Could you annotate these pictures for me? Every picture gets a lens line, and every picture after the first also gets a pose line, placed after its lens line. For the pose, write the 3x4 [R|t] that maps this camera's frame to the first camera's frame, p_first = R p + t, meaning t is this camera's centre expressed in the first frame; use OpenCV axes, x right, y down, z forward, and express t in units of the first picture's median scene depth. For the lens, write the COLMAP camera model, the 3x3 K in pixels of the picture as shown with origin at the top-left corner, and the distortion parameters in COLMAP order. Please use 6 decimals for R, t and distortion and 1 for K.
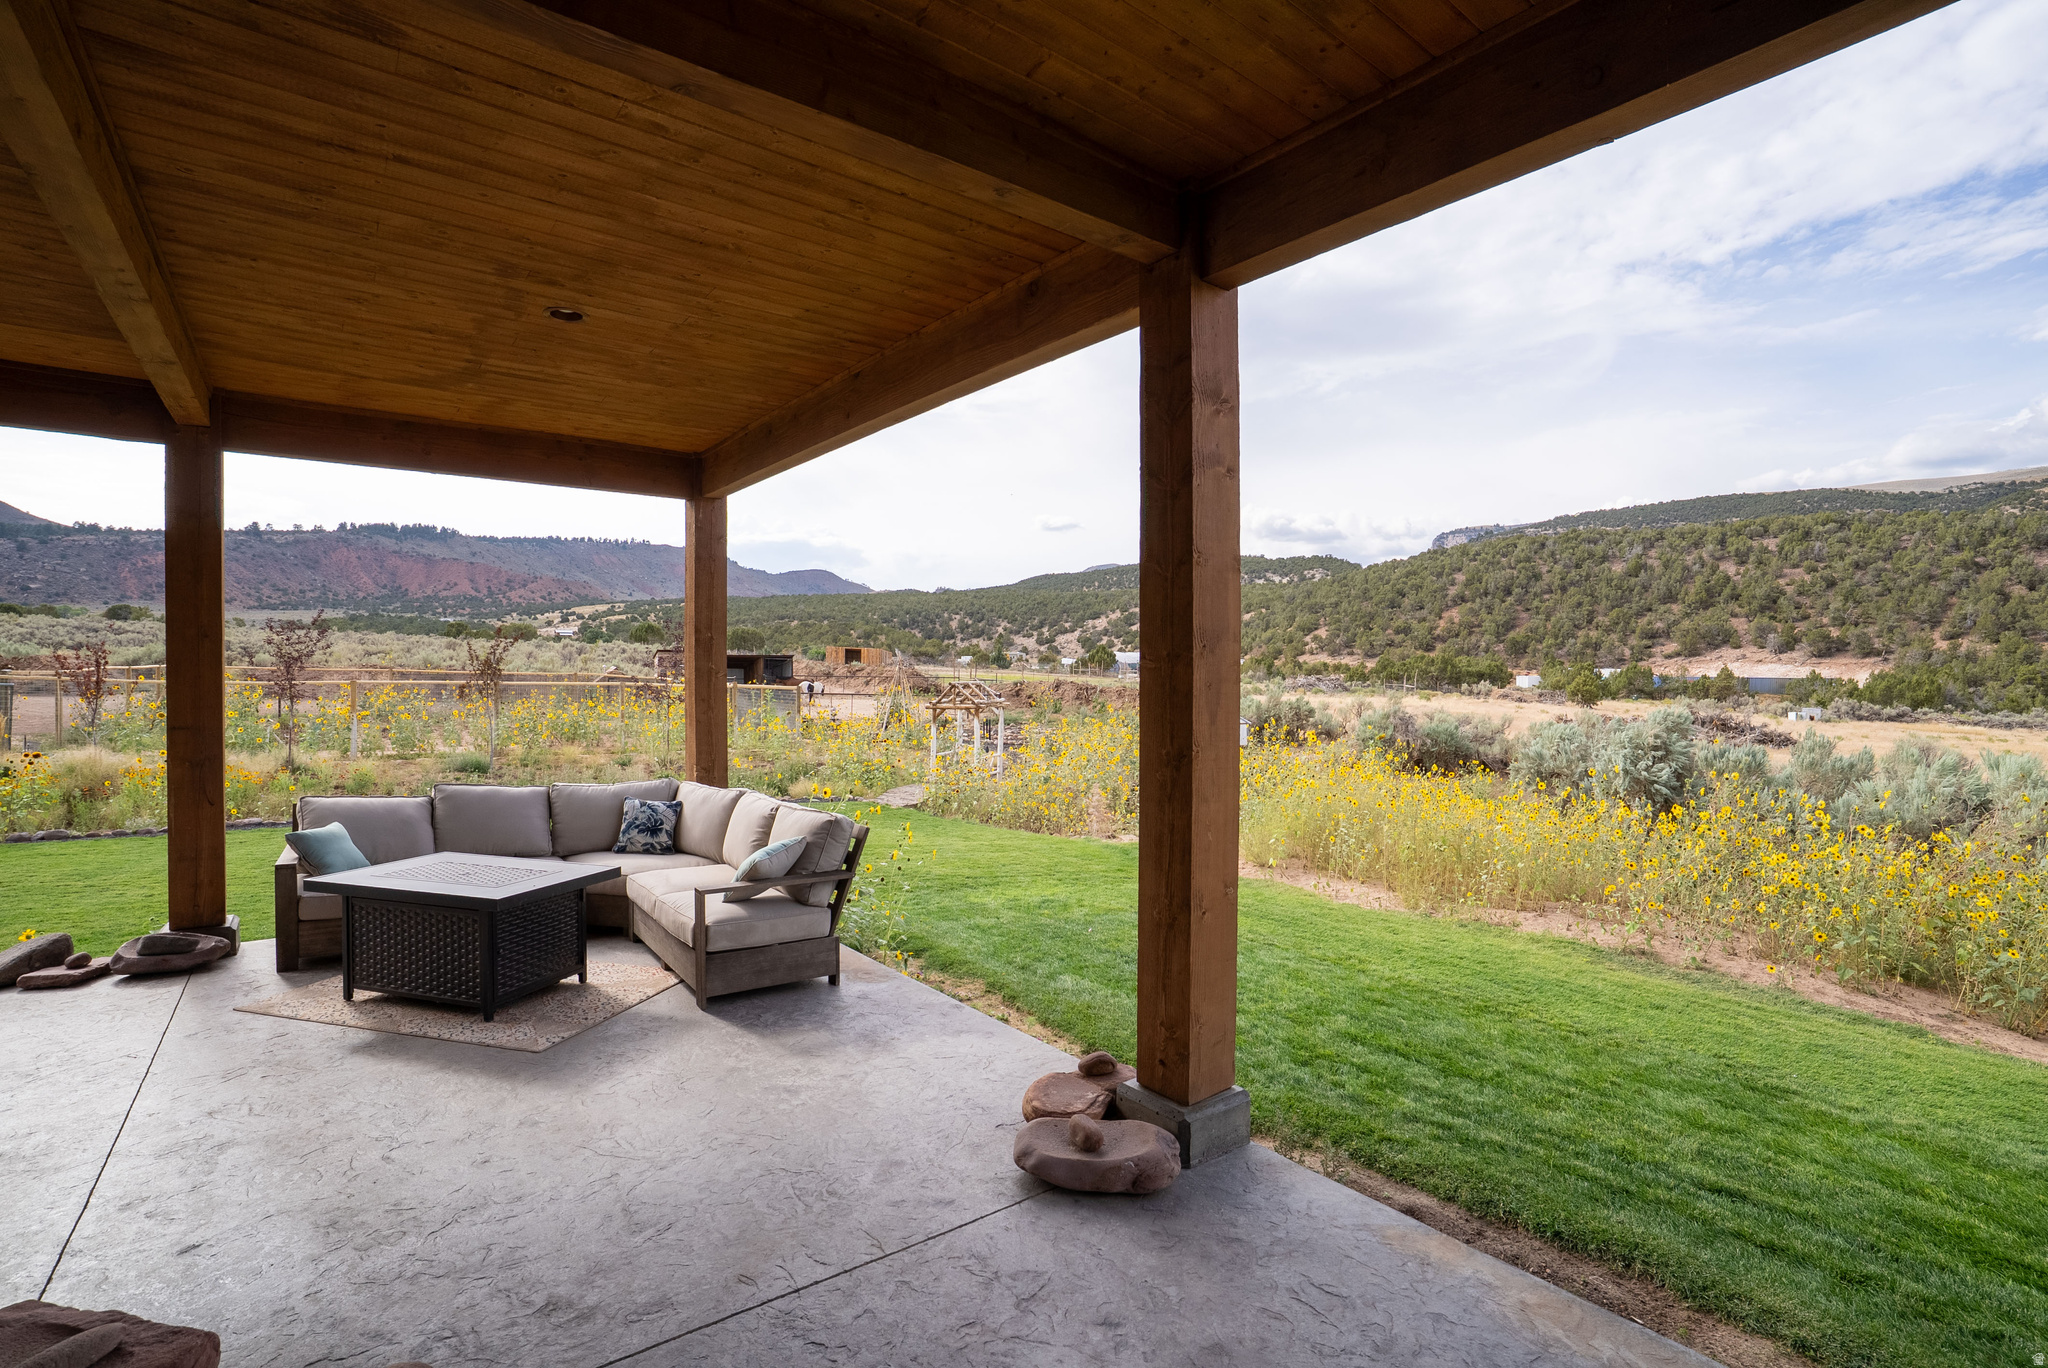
lens RADIAL K [[946.6, 0, 1048.3], [0, 946.6, 686.5], [0, 0, 1]] dist [-0.075157, 0.027620]
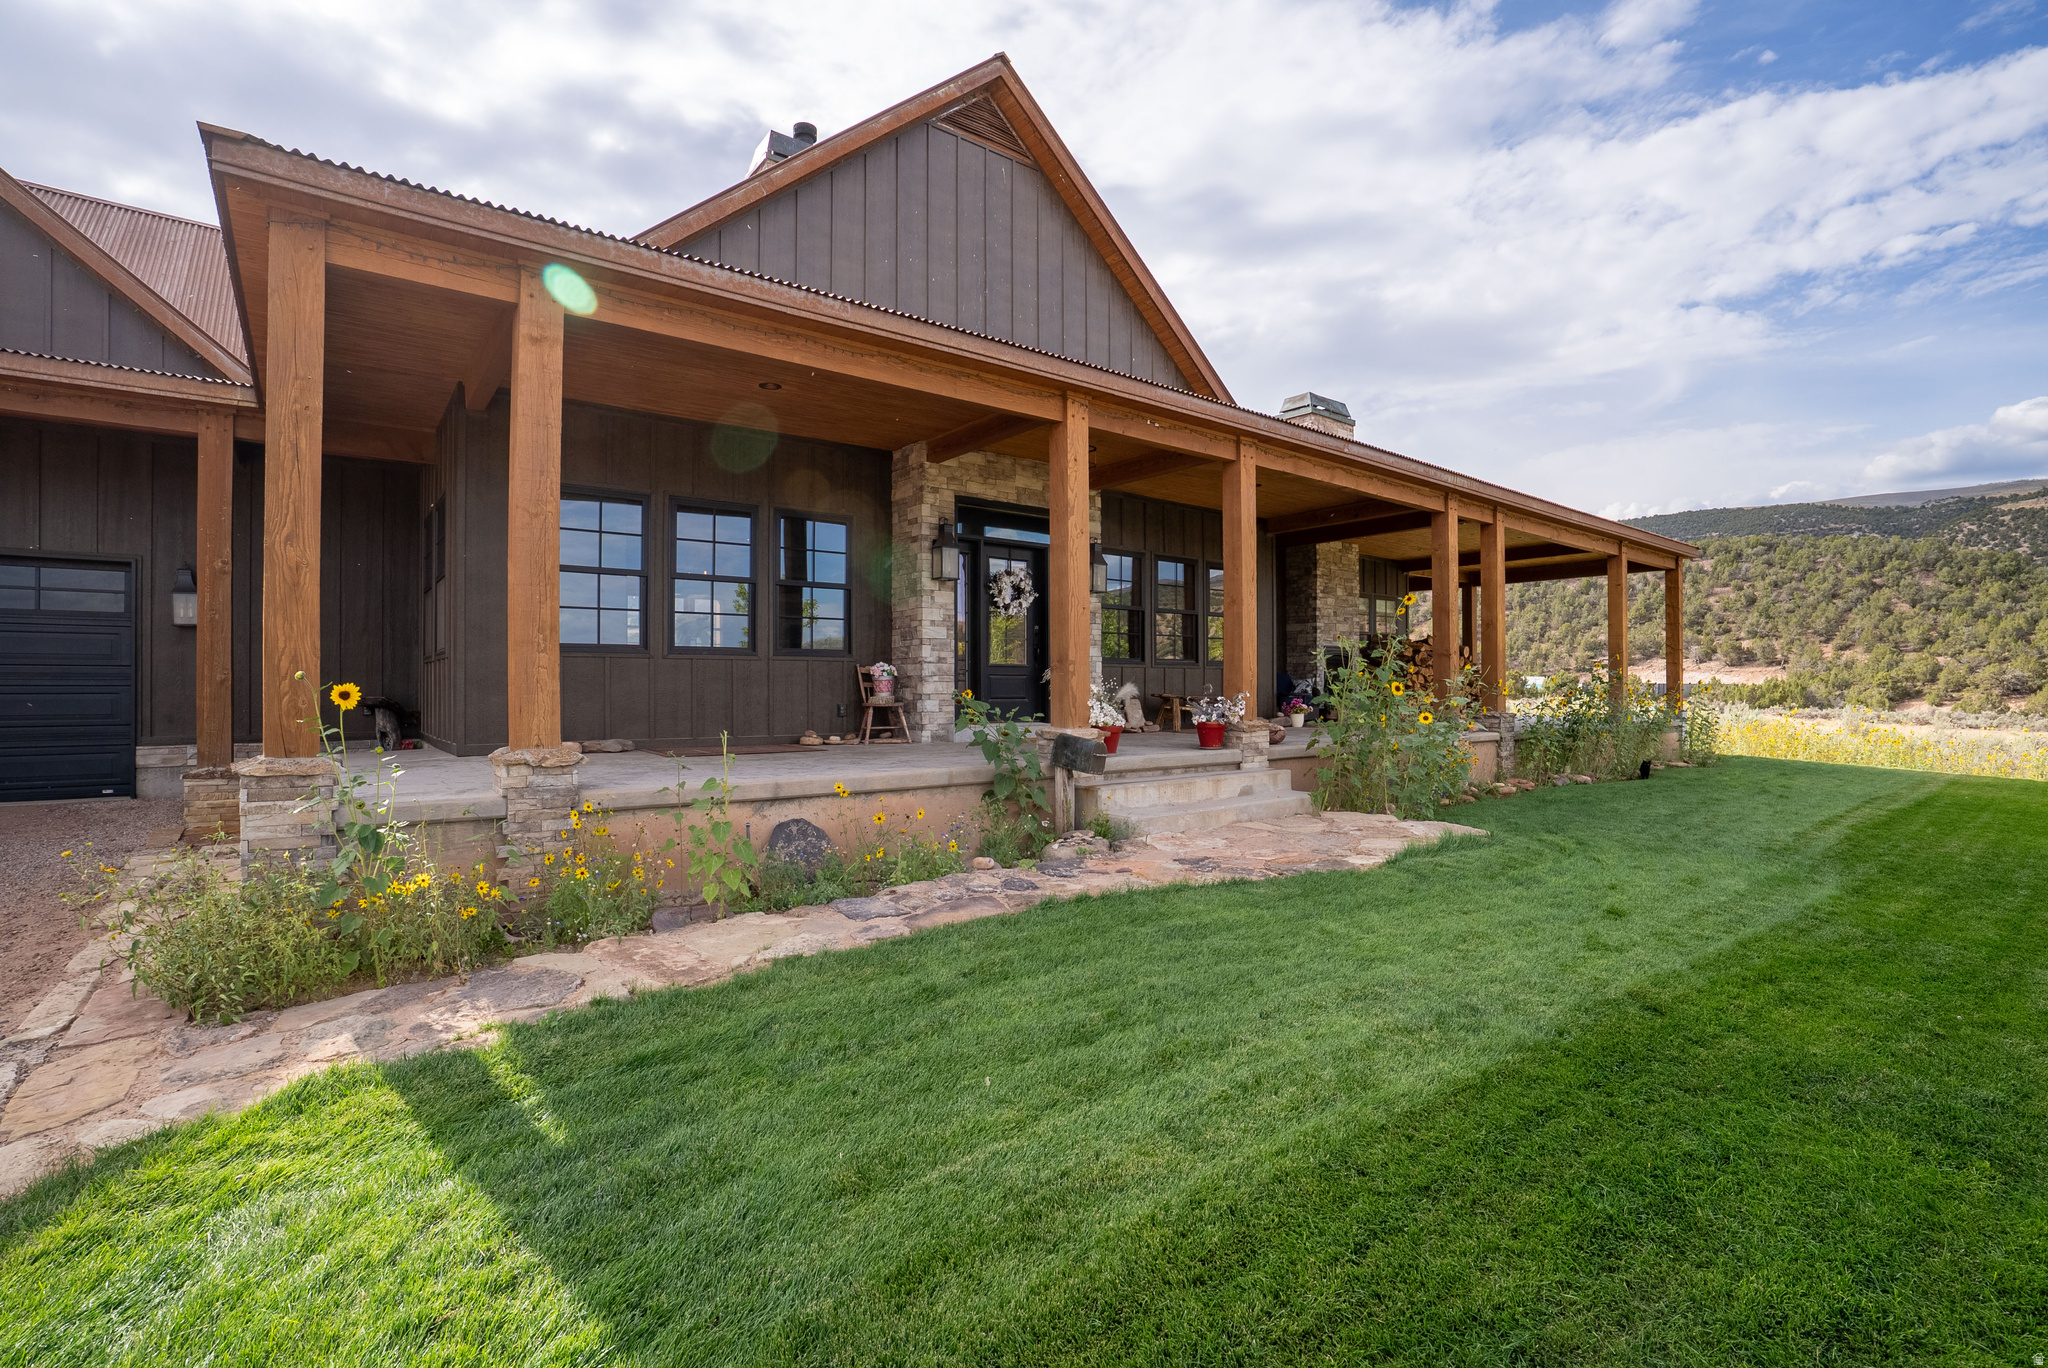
lens RADIAL K [[946.6, 0, 1042.9], [0, 946.6, 693.7], [0, 0, 1]] dist [-0.075157, 0.027620]
pose [[0.999917, -0.002466, -0.012662, -0.011525], [0.002409, 0.999987, -0.004460, 0.006331], [0.012673, 0.004430, 0.999910, -0.176917]]
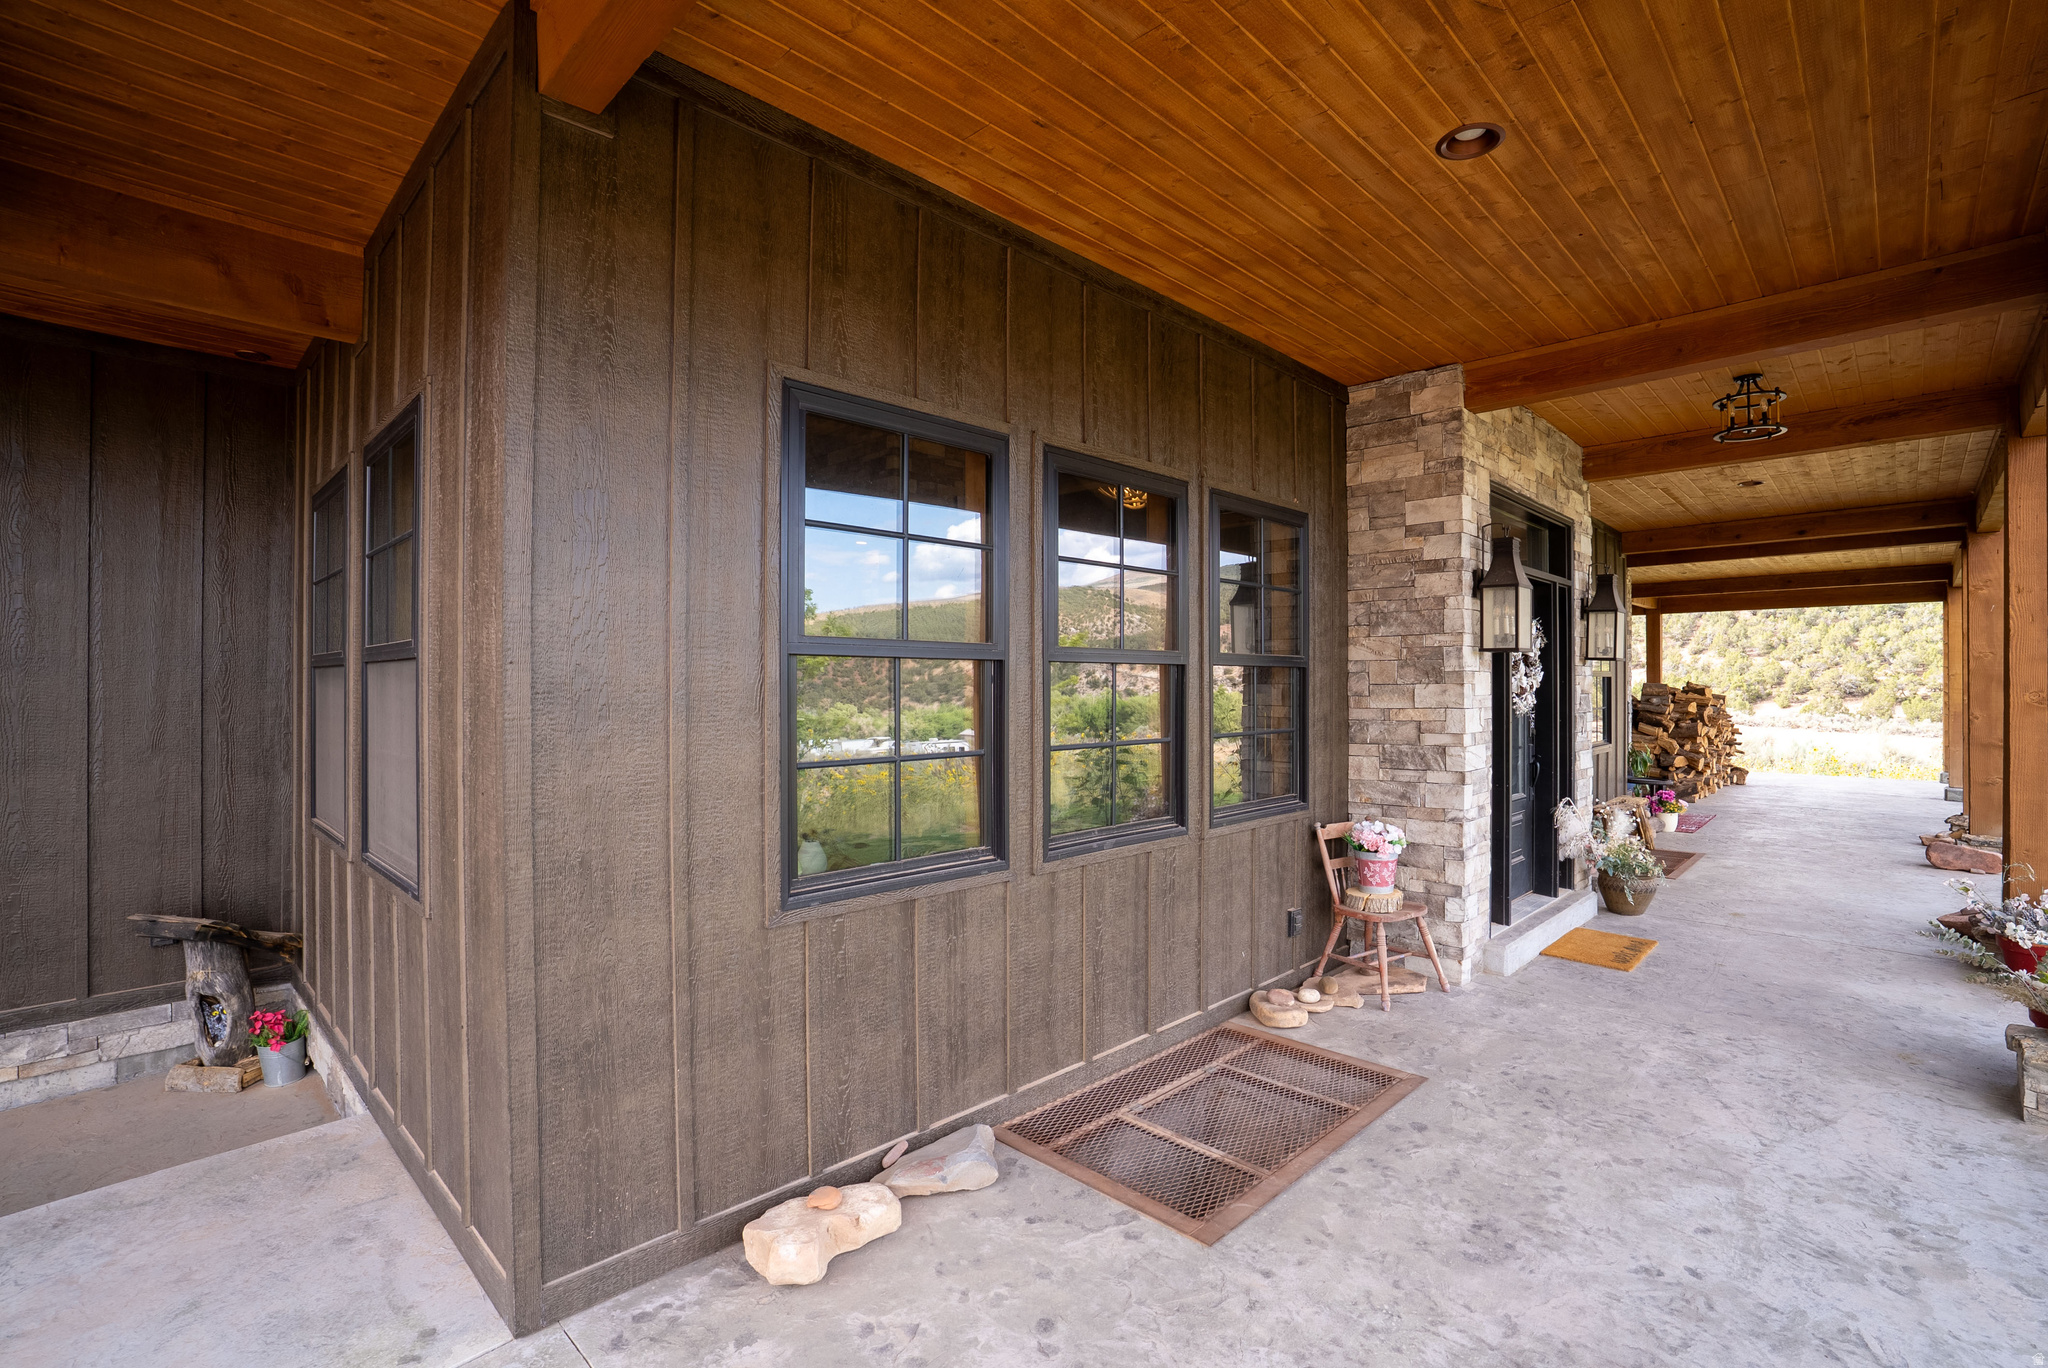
lens RADIAL K [[946.6, 0, 1038.2], [0, 946.6, 684.5], [0, 0, 1]] dist [-0.075157, 0.027620]
pose [[0.992631, -0.001988, 0.121157, -0.043546], [0.003159, 0.999950, -0.009473, -0.001710], [-0.121132, 0.009786, 0.992588, -0.134670]]
